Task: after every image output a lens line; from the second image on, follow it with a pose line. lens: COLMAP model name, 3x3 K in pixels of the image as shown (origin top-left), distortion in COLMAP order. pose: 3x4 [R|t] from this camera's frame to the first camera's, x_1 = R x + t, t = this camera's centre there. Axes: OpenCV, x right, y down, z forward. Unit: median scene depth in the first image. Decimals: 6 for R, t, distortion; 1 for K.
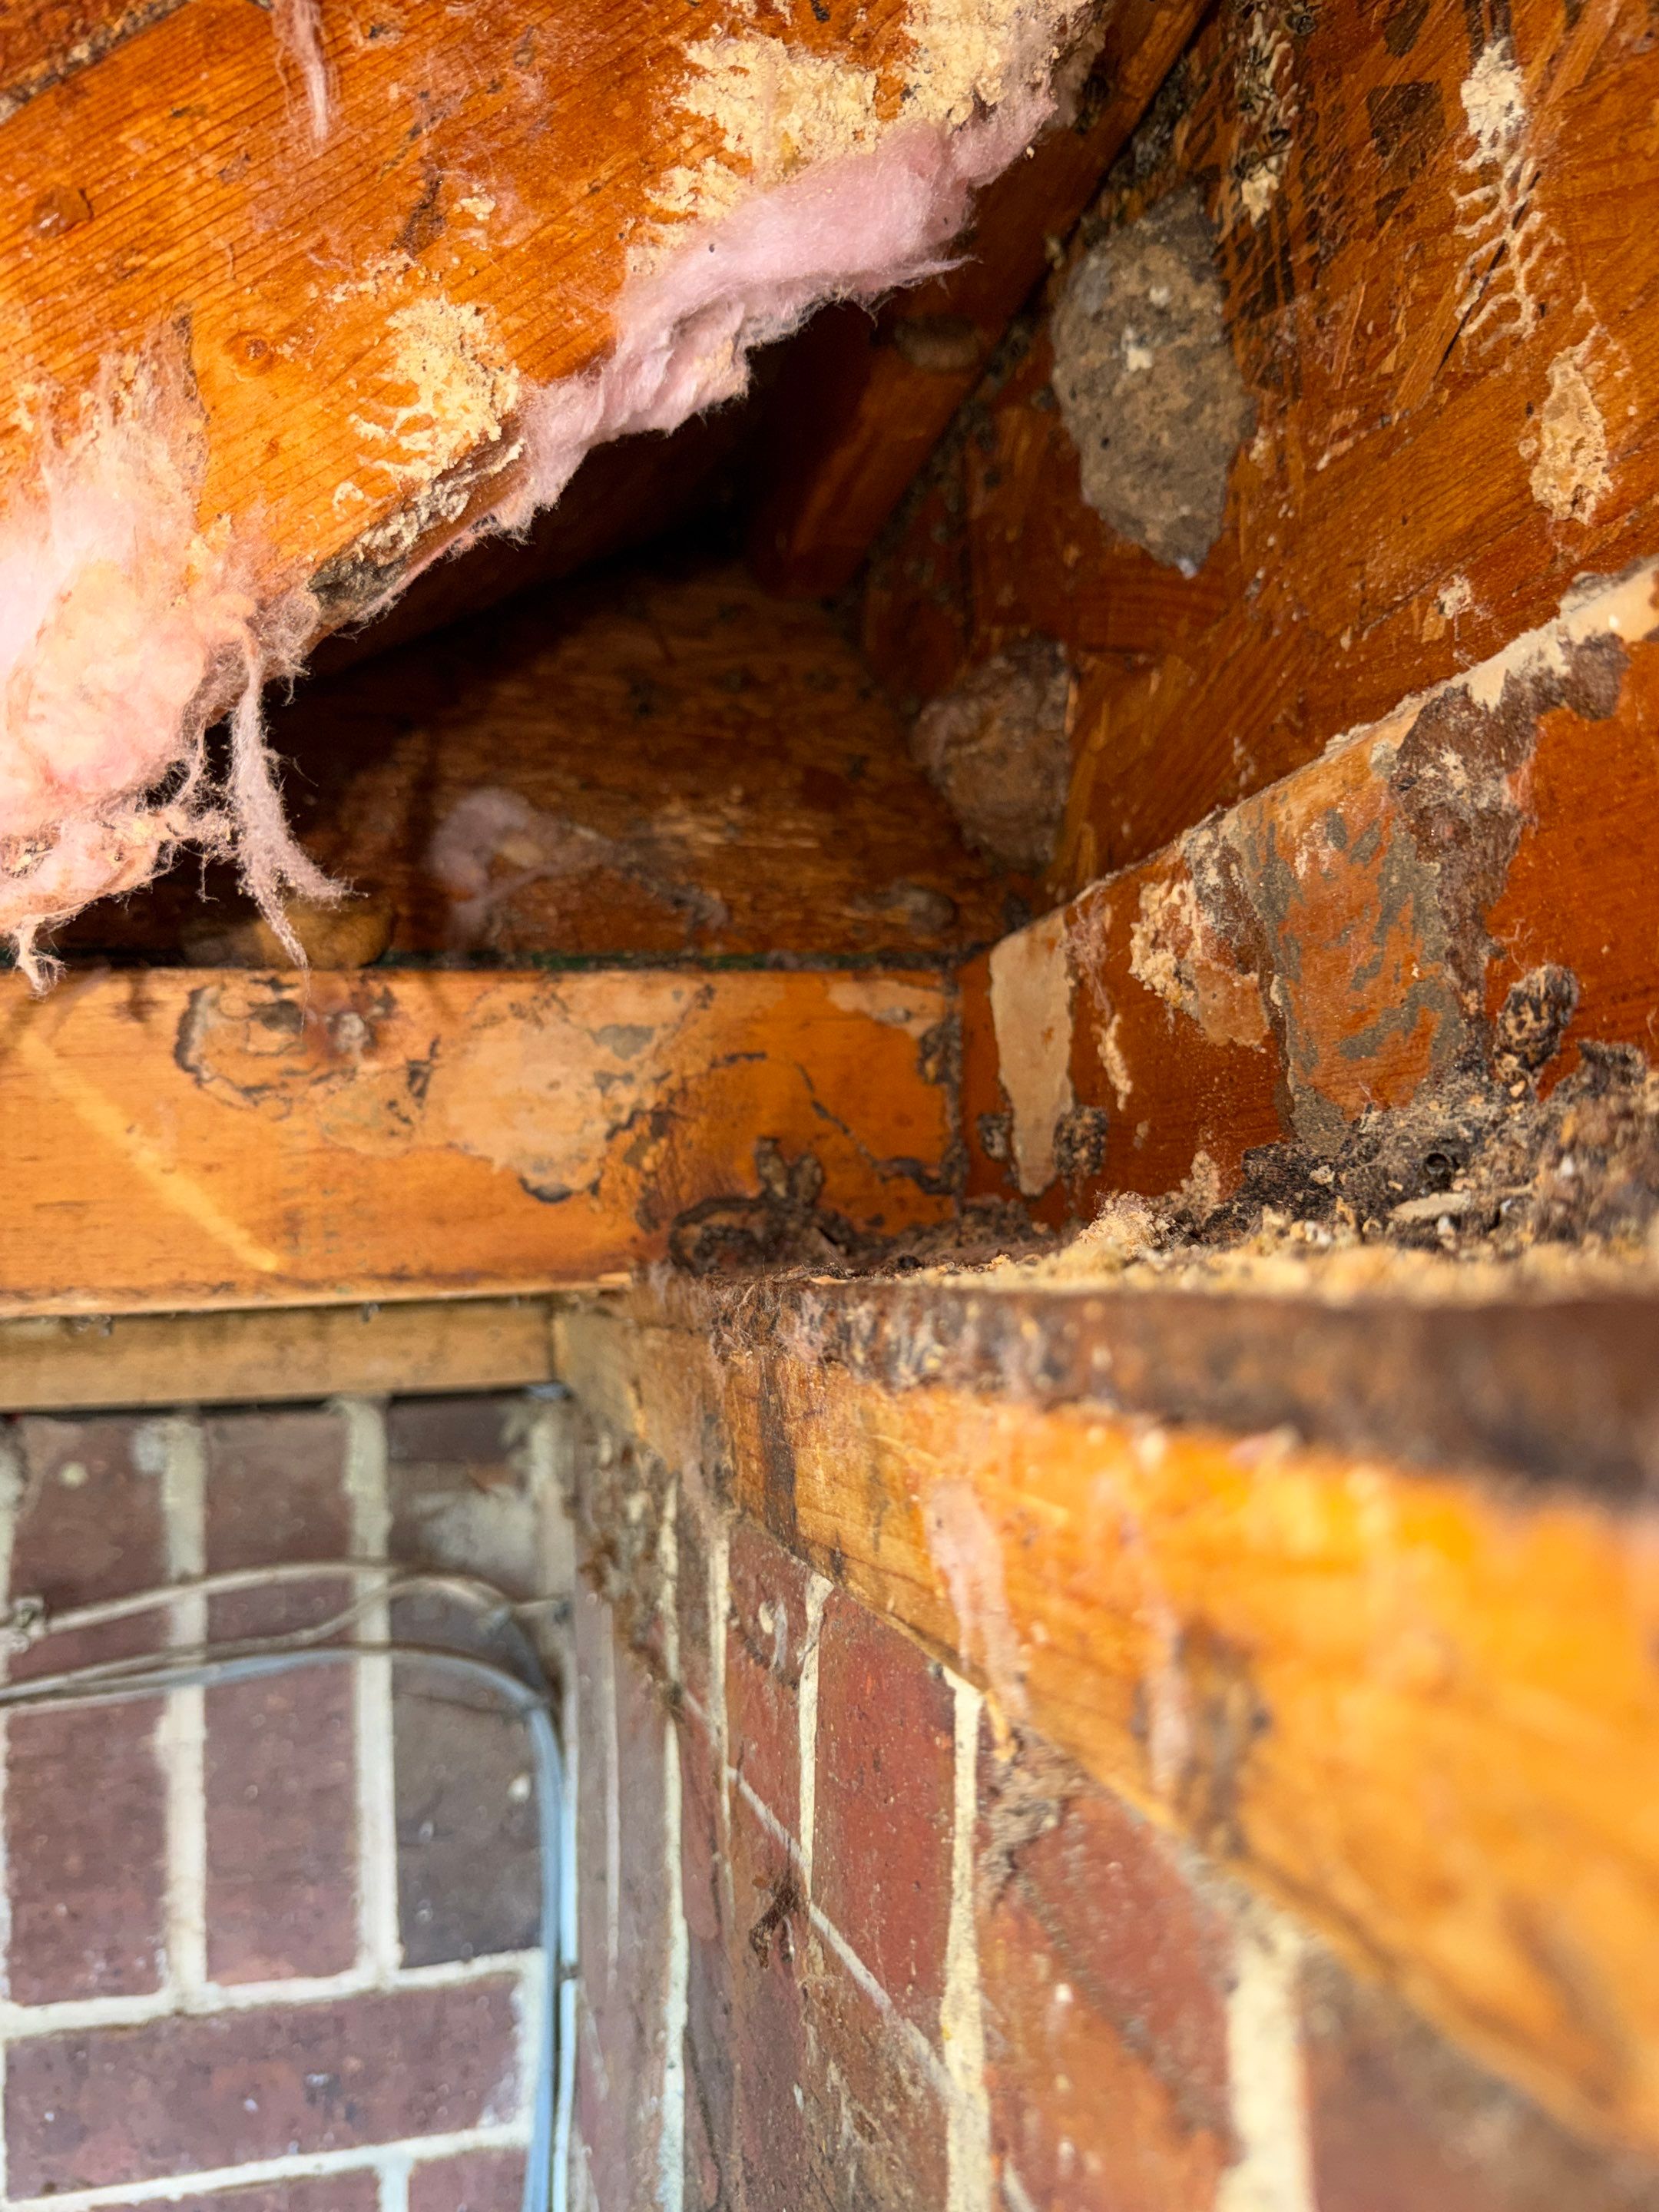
lens RADIAL K [[1606.2, 0, 829.5], [0, 1606.2, 1106.0], [0, 0, 1]] dist [-0.008893, 0.000772]
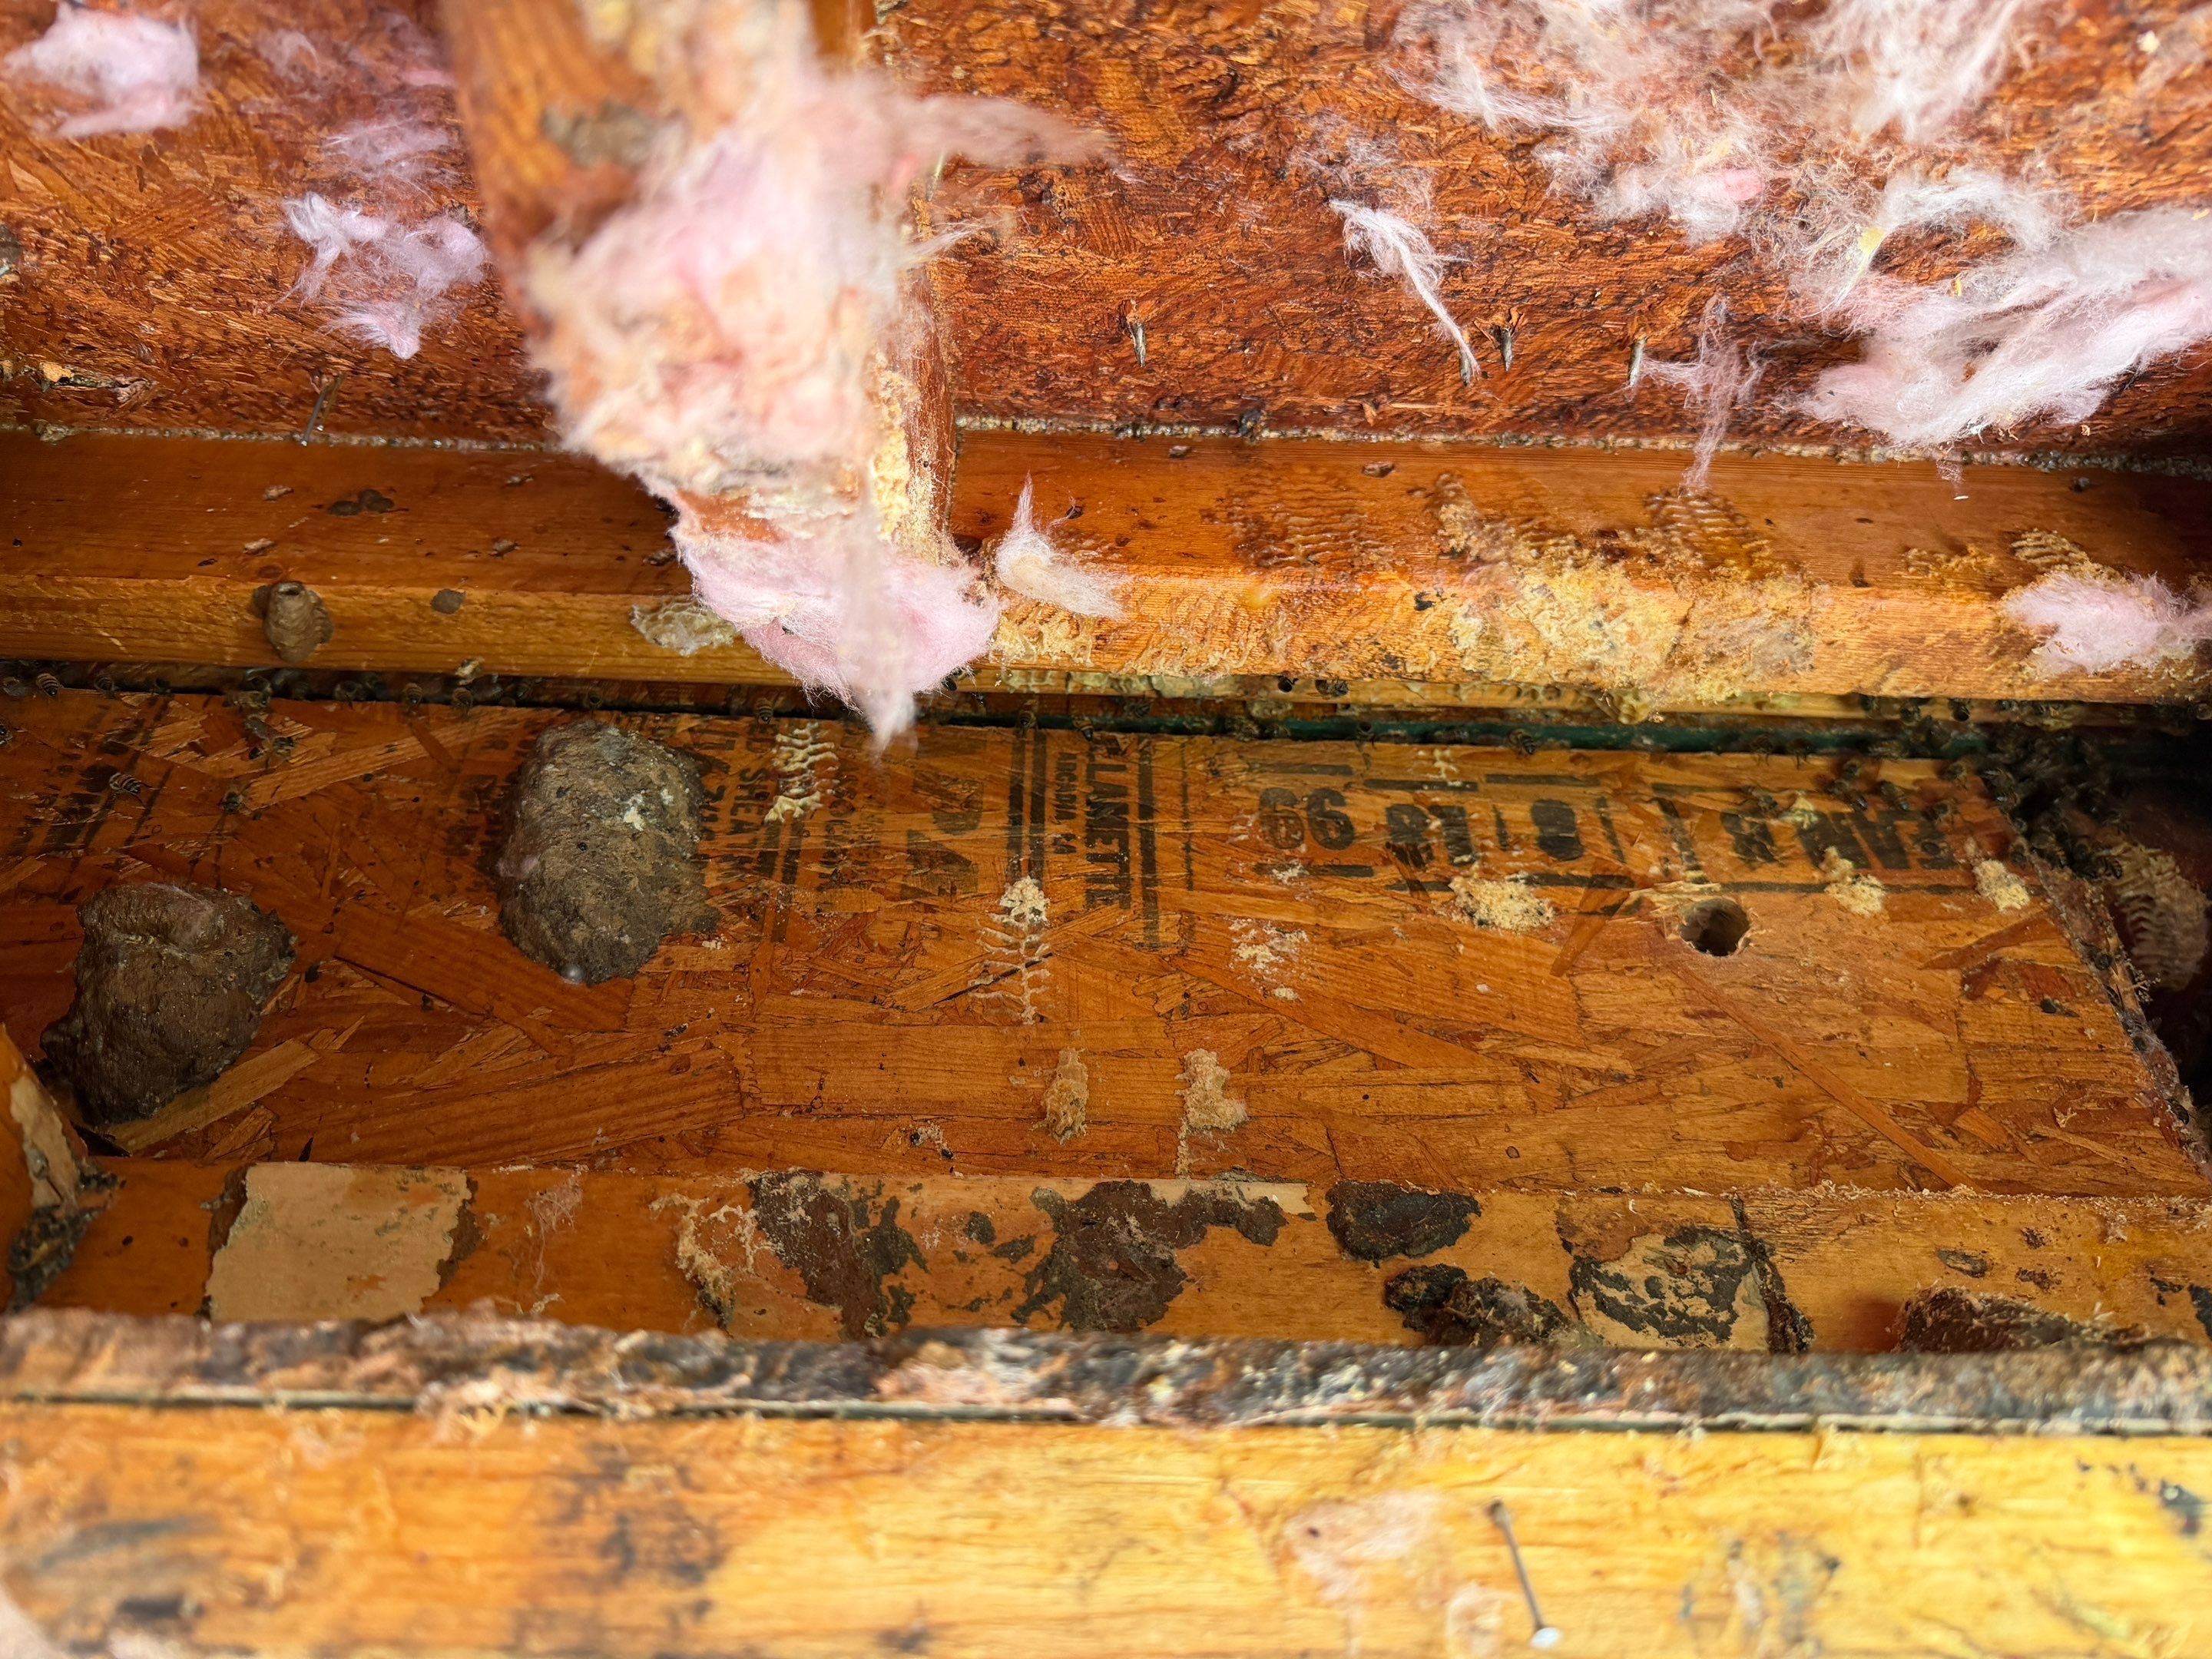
lens RADIAL K [[1606.2, 0, 1106.0], [0, 1606.2, 829.5], [0, 0, 1]] dist [-0.008893, 0.000772]
pose [[0.175666, 0.714247, 0.677490, -0.765990], [-0.064892, 0.695096, -0.715982, 0.518127], [-0.982309, 0.081810, 0.168454, 0.637413]]
